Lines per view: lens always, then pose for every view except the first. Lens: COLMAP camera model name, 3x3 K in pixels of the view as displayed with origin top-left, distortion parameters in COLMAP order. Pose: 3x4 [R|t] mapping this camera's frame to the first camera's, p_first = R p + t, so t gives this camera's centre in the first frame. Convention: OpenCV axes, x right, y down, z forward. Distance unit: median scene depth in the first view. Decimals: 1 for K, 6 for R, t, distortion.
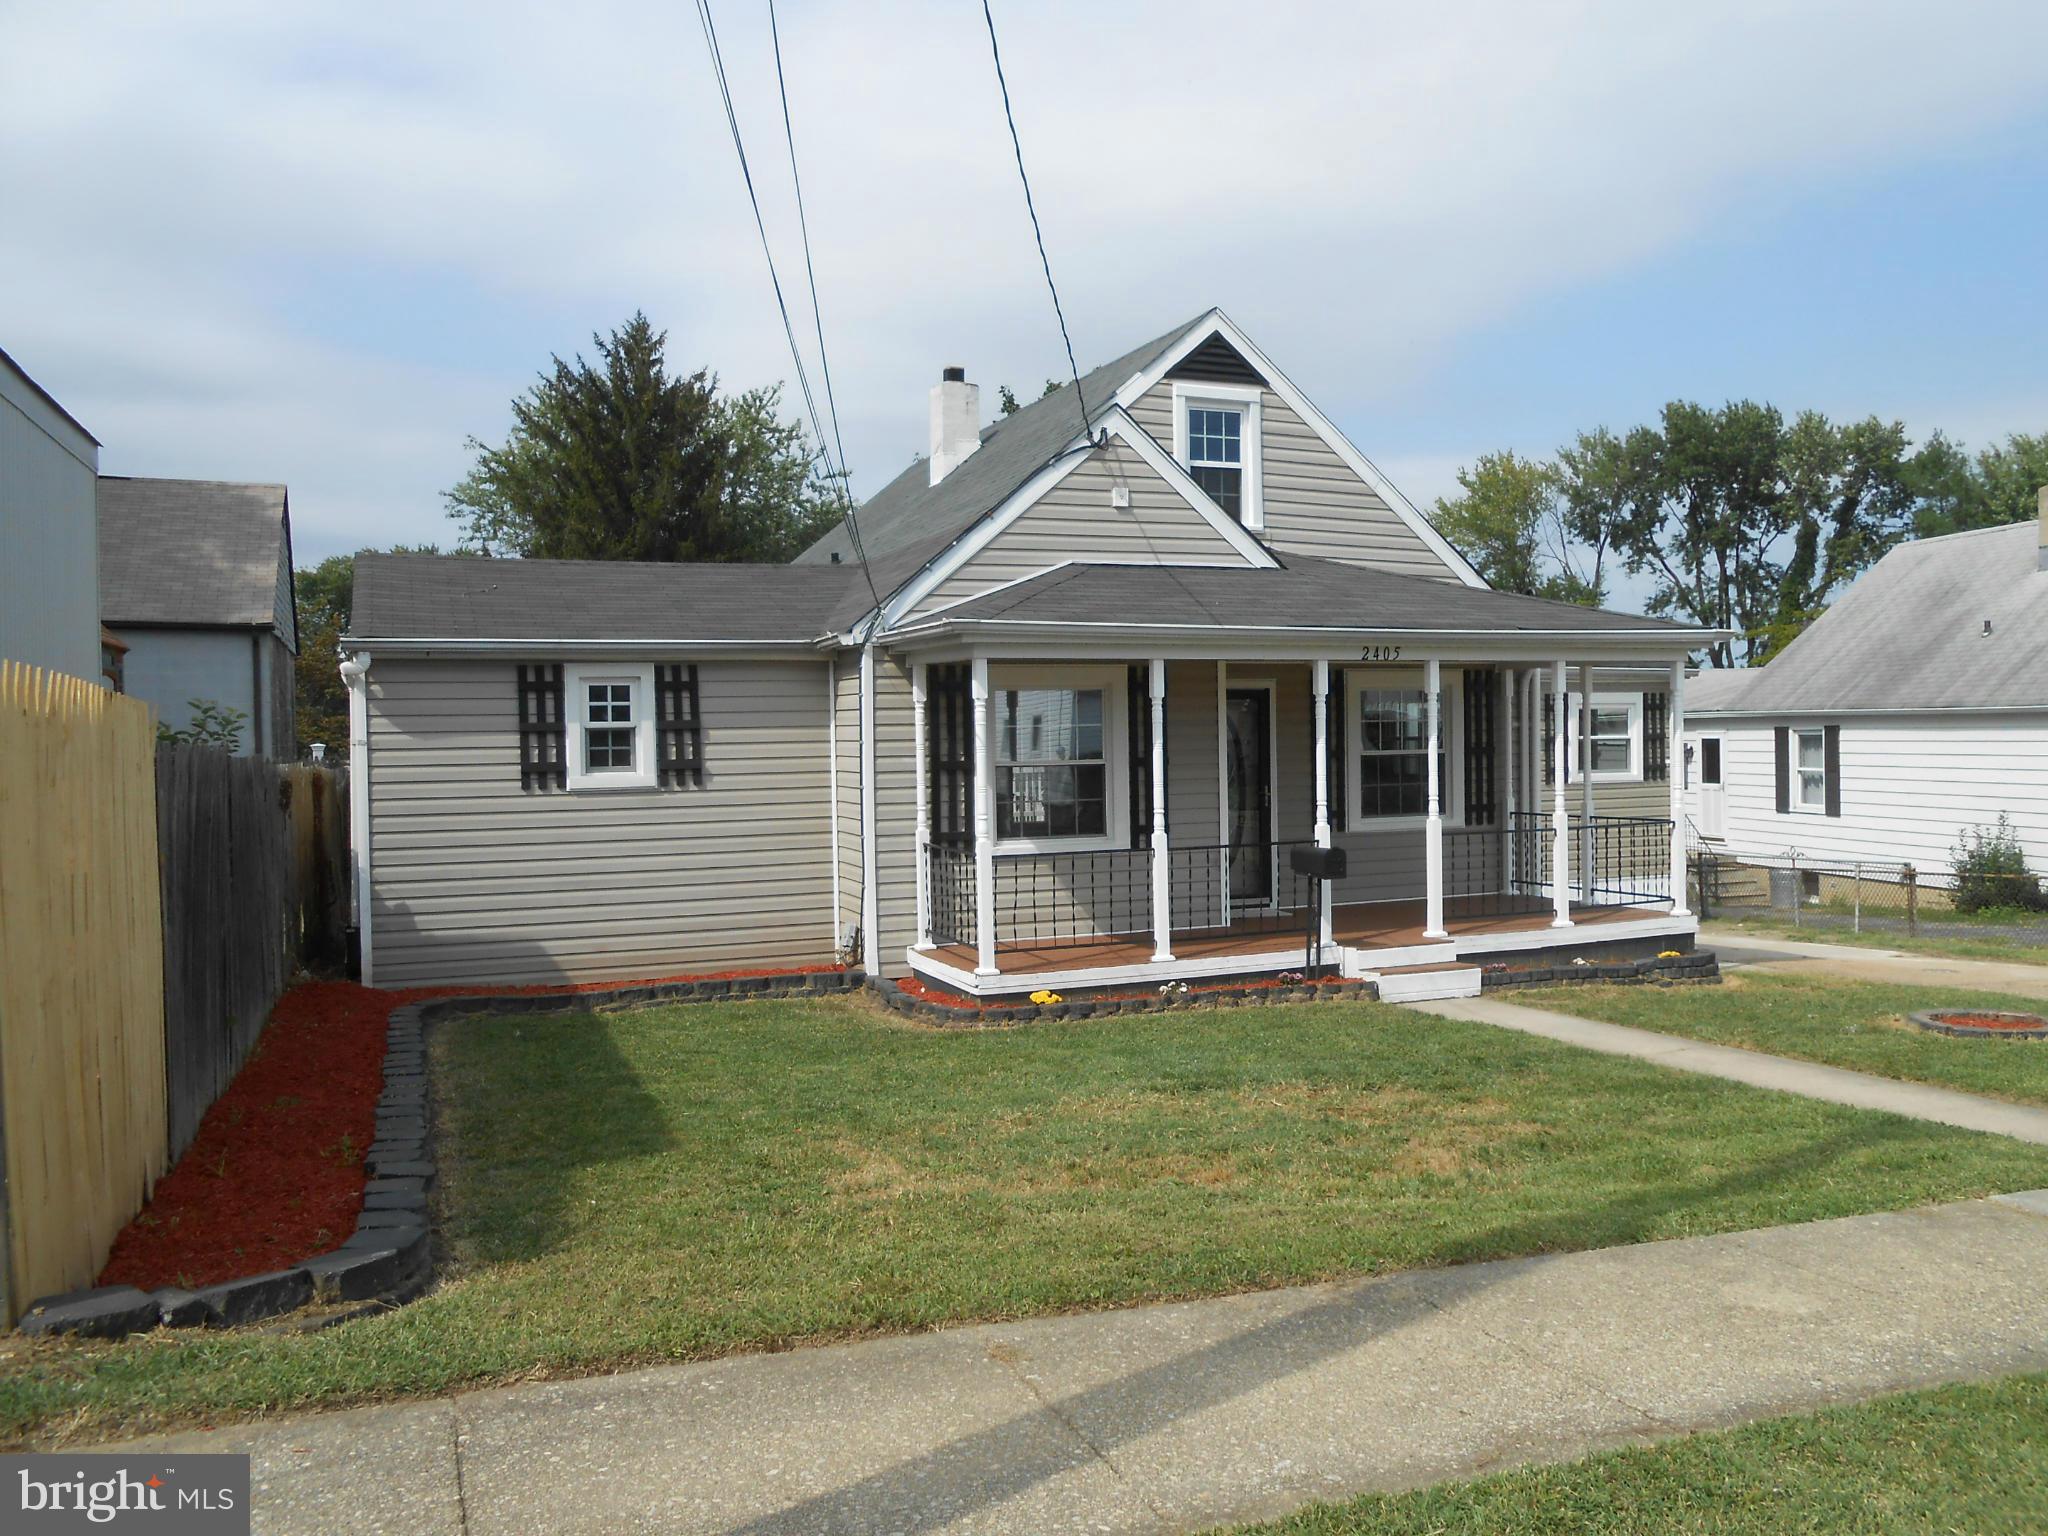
lens RADIAL K [[1591.1, 0, 1071.1], [0, 1591.1, 756.1], [0, 0, 1]] dist [-0.055327, 0.081833]
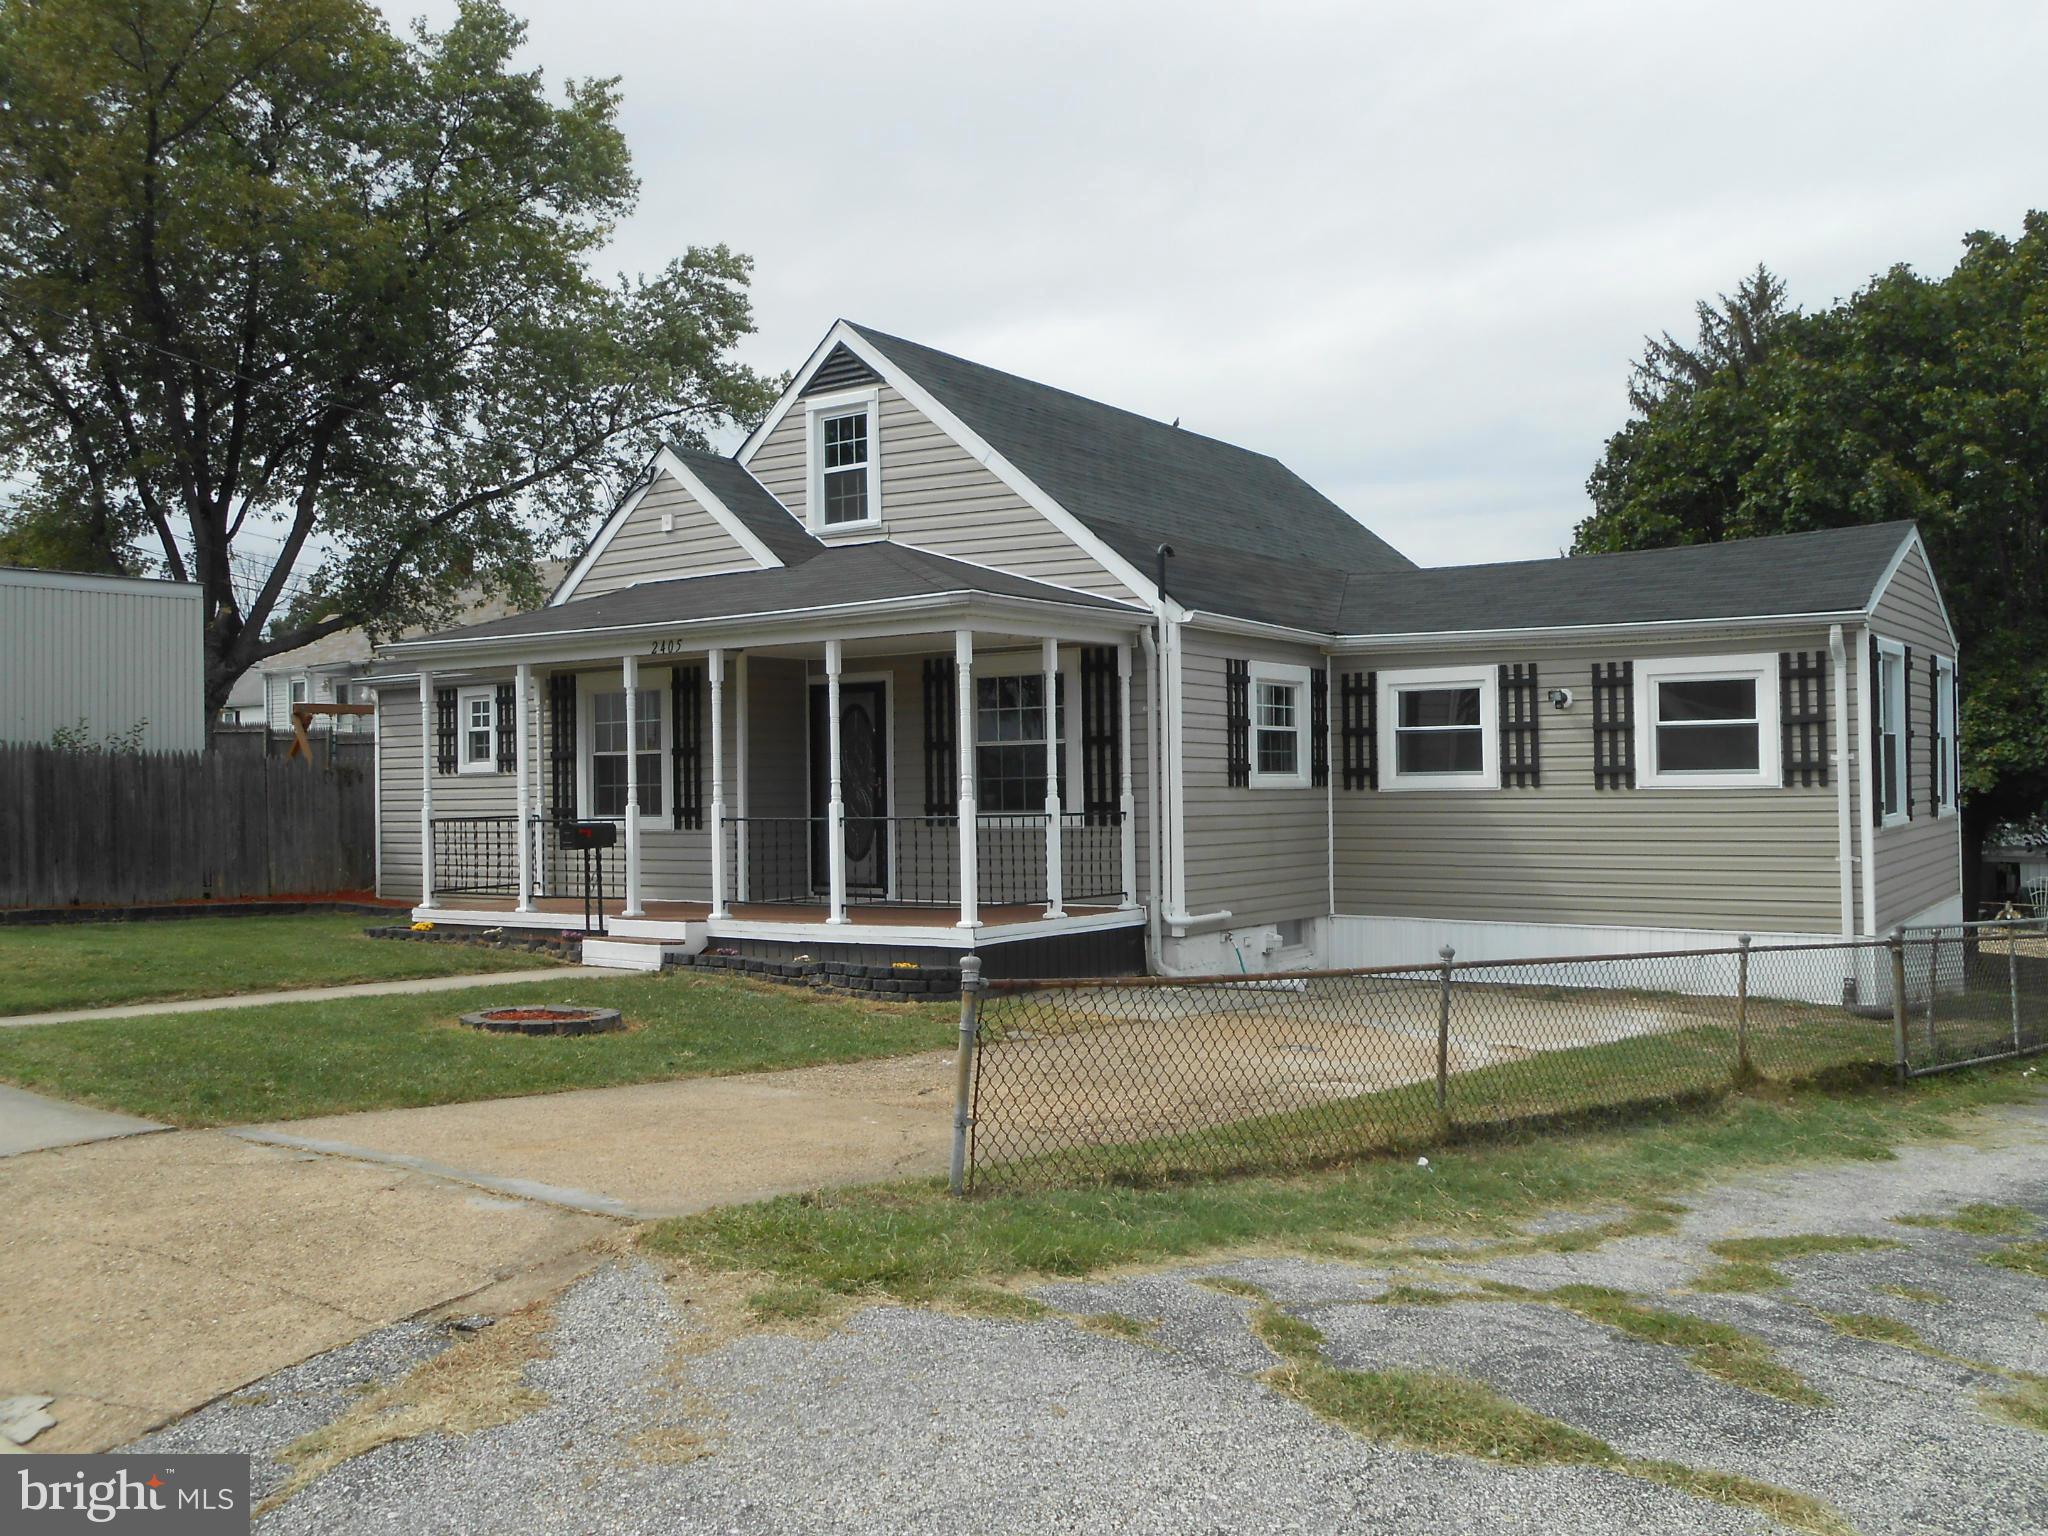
lens RADIAL K [[1591.1, 0, 1071.1], [0, 1591.1, 756.1], [0, 0, 1]] dist [-0.055327, 0.081833]
pose [[0.588787, -0.003609, -0.808280, 1.008701], [0.001012, 0.999993, -0.003727, 0.009189], [0.808288, 0.001376, 0.588786, 0.501221]]
